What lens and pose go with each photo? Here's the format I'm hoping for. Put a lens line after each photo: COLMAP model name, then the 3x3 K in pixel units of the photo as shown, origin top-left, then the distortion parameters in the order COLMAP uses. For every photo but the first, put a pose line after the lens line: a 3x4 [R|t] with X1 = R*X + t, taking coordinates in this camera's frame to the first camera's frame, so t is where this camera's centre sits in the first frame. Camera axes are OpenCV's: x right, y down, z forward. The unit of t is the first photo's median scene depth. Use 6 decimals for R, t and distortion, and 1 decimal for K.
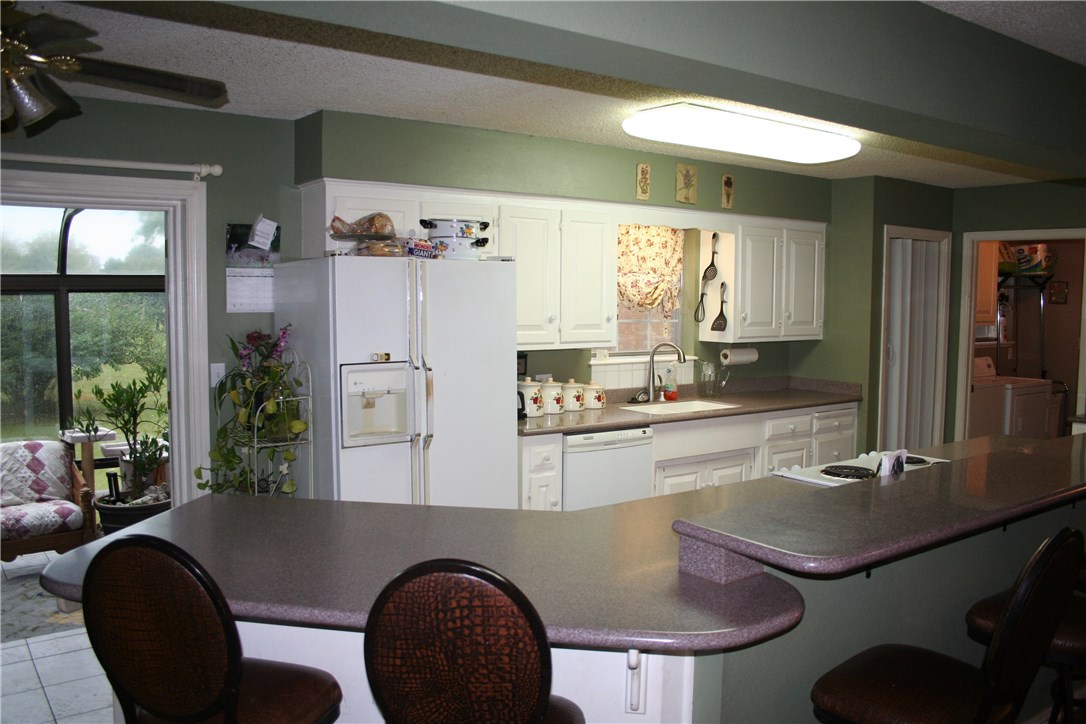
lens RADIAL K [[909.5, 0, 546.1], [0, 909.5, 362.6], [0, 0, 1]] dist [-0.125304, 0.091058]
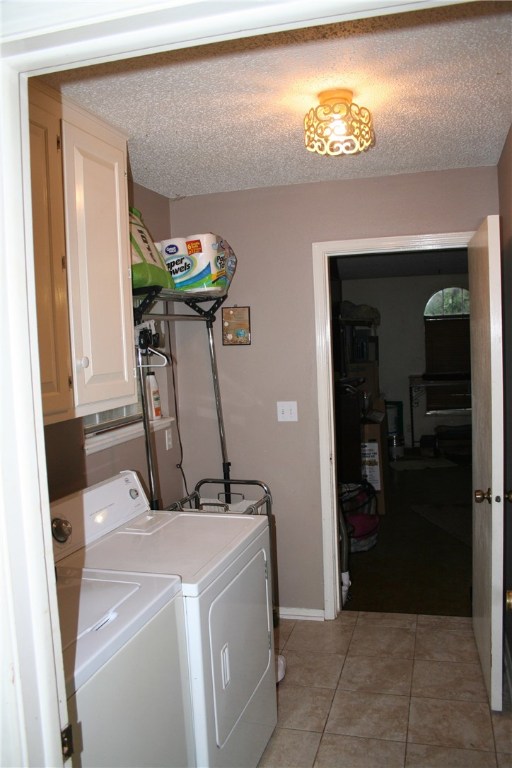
lens RADIAL K [[643.2, 0, 257.2], [0, 643.2, 383.0], [0, 0, 1]] dist [-0.125304, 0.091058]
pose [[0.795983, -0.089084, 0.598729, 0.349245], [0.099410, 0.994920, 0.015872, -0.049346], [-0.597101, 0.046886, 0.800795, 0.677941]]
